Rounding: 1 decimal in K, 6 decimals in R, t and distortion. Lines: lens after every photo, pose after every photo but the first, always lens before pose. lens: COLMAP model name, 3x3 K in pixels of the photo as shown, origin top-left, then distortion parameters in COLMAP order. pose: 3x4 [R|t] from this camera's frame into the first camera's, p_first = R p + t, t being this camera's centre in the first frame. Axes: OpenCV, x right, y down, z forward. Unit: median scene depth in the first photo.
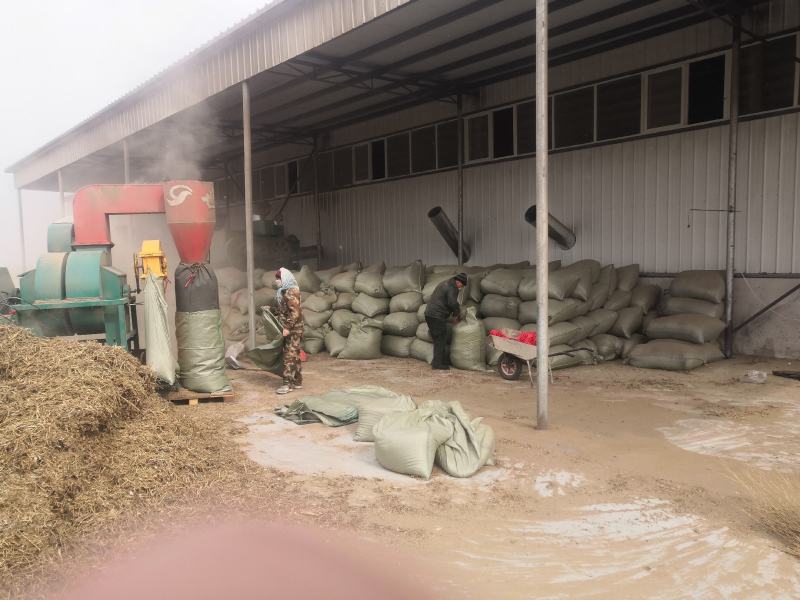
lens RADIAL K [[494.9, 0, 324.8], [0, 494.9, 300.3], [0, 0, 1]] dist [0.003405, 0.001113]
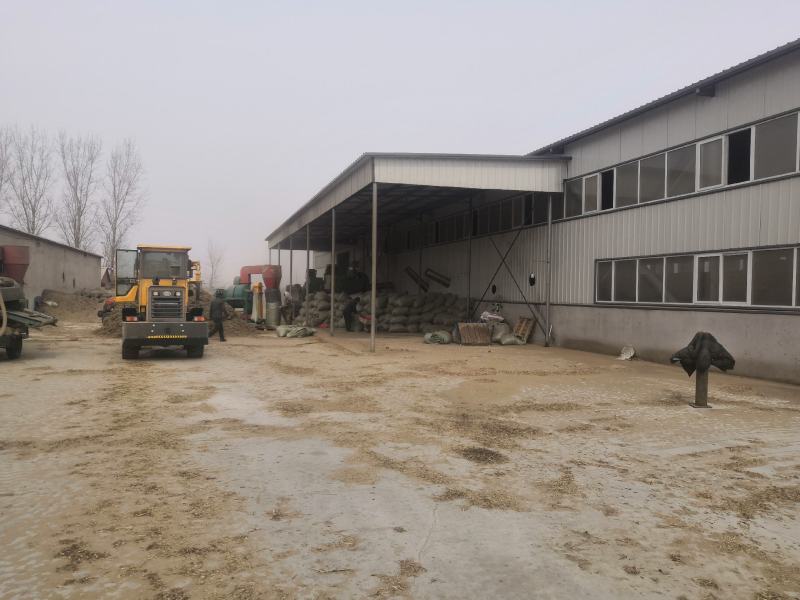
lens RADIAL K [[494.9, 0, 324.8], [0, 494.9, 300.3], [0, 0, 1]] dist [0.003405, 0.001113]
pose [[0.851692, 0.041798, -0.522374, 0.528721], [-0.066843, 0.997337, -0.029180, 0.021087], [0.519763, 0.059770, 0.852217, -0.486318]]
